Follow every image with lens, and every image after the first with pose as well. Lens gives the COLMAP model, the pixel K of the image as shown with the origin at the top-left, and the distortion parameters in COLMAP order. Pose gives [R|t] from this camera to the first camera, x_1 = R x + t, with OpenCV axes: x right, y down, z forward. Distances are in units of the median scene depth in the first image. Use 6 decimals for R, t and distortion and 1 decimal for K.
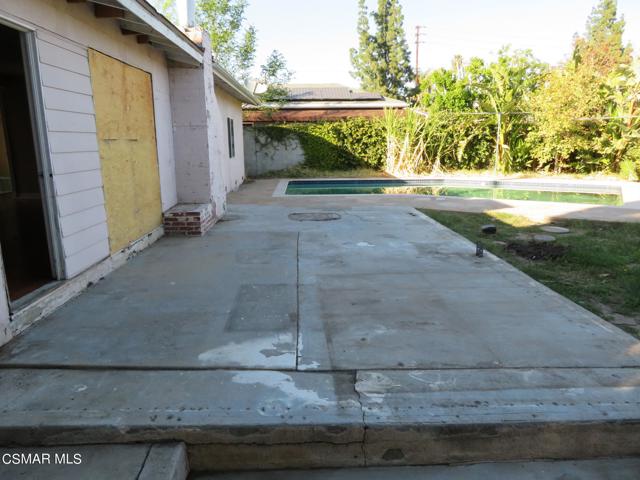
lens RADIAL K [[456.9, 0, 320.8], [0, 456.9, 238.1], [0, 0, 1]] dist [-0.014728, 0.005028]
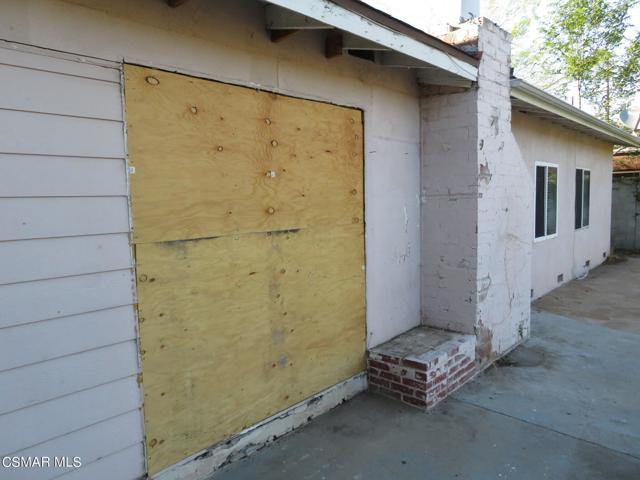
lens RADIAL K [[456.9, 0, 320.8], [0, 456.9, 238.1], [0, 0, 1]] dist [-0.014728, 0.005028]
pose [[0.711260, 0.055509, -0.700734, -0.001229], [-0.129309, 0.990197, -0.052813, -0.145213], [0.690933, 0.128175, 0.711465, 0.508515]]
